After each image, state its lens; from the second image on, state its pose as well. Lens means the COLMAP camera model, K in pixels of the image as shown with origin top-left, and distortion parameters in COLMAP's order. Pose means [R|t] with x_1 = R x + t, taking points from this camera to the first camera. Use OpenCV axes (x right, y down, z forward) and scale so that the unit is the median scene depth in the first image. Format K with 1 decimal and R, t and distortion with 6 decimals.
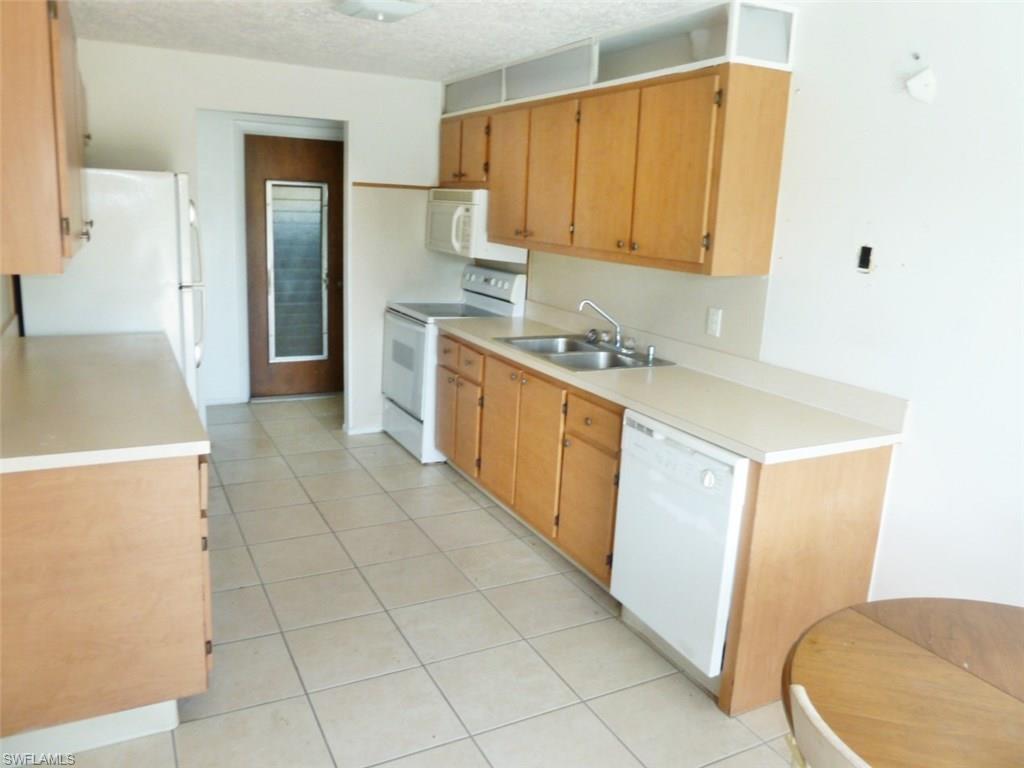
lens RADIAL K [[760.2, 0, 512.9], [0, 760.2, 375.6], [0, 0, 1]] dist [-0.058215, -0.001314]
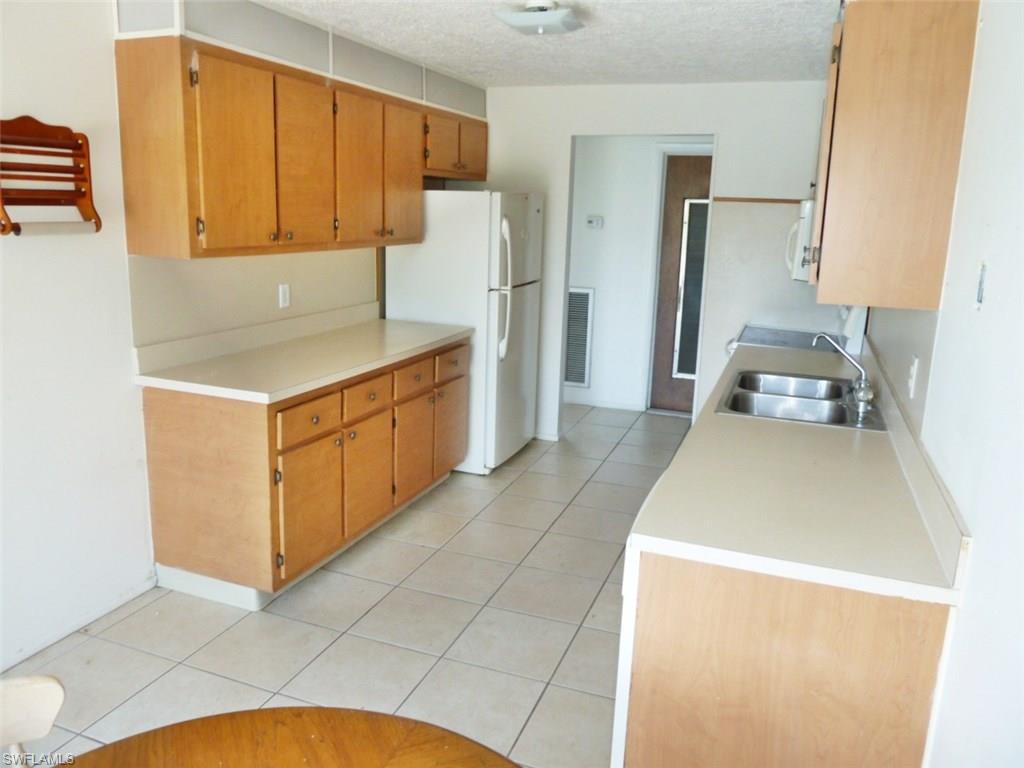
lens RADIAL K [[756.8, 0, 512.0], [0, 756.8, 384.0], [0, 0, 1]] dist [-0.077319, -0.001676]
pose [[0.661013, 0.139766, -0.737243, 0.466271], [-0.157996, 0.986398, 0.045341, -0.032777], [0.733553, 0.086510, 0.674104, 0.250900]]
